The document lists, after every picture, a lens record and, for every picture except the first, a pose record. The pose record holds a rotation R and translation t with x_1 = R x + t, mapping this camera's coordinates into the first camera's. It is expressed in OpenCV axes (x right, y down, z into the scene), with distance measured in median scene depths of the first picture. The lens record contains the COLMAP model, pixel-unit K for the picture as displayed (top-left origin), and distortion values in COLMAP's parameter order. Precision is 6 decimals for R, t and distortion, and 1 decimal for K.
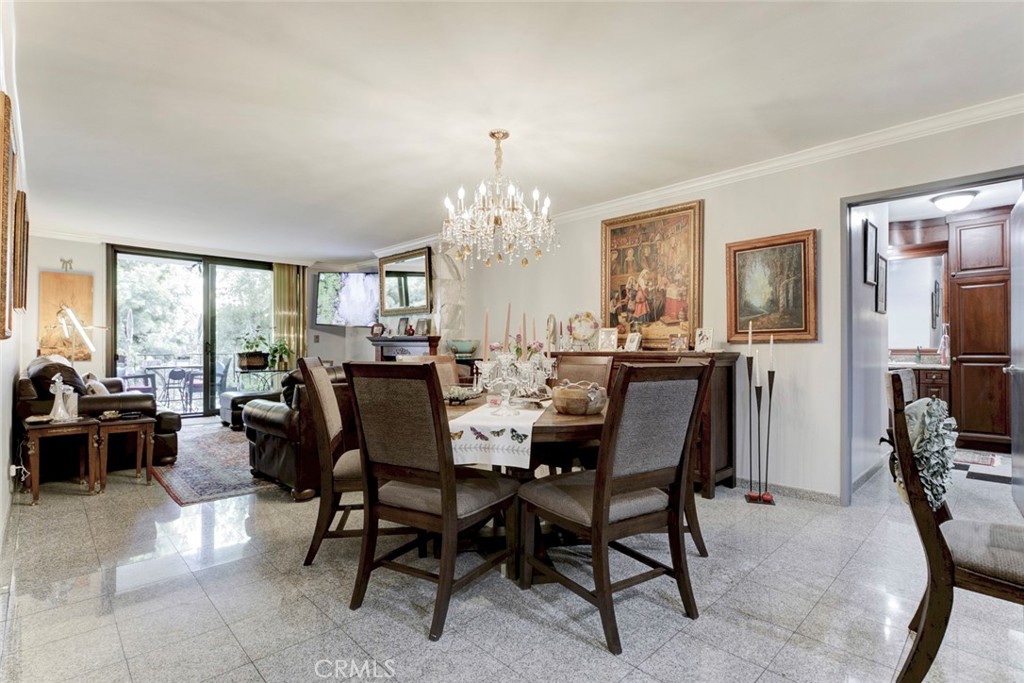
lens RADIAL K [[486.5, 0, 512.6], [0, 486.5, 347.3], [0, 0, 1]] dist [0.001723, 0.001294]
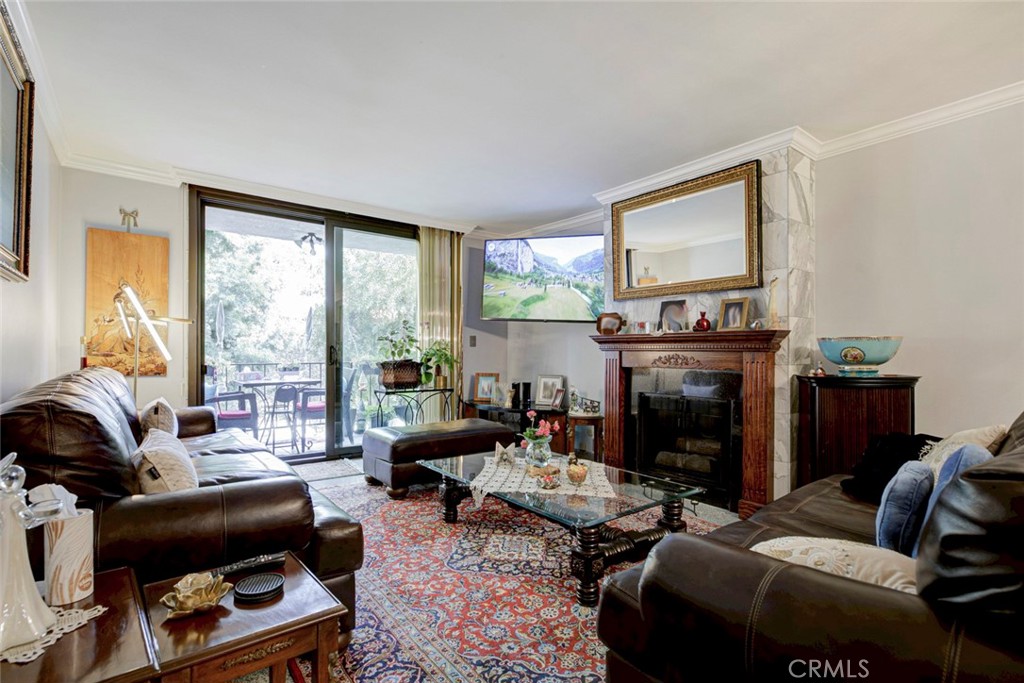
lens RADIAL K [[486.5, 0, 518.4], [0, 486.5, 350.3], [0, 0, 1]] dist [0.001723, 0.001294]
pose [[0.994684, -0.003237, -0.102920, -0.311500], [0.002517, 0.999971, -0.007124, 0.000815], [0.102940, 0.006828, 0.994664, 0.376674]]
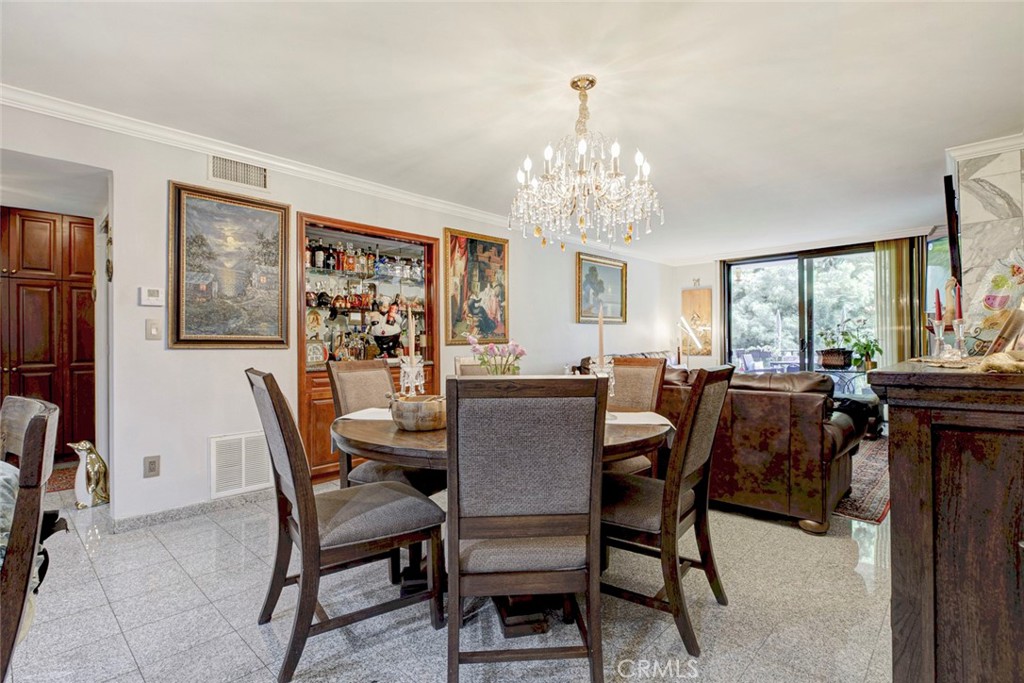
lens RADIAL K [[486.5, 0, 513.9], [0, 486.5, 343.8], [0, 0, 1]] dist [0.001723, 0.001294]
pose [[0.055437, -0.004260, -0.998453, 0.327474], [0.013262, 0.999906, -0.003530, -0.004186], [0.998374, -0.013045, 0.055489, 0.361090]]
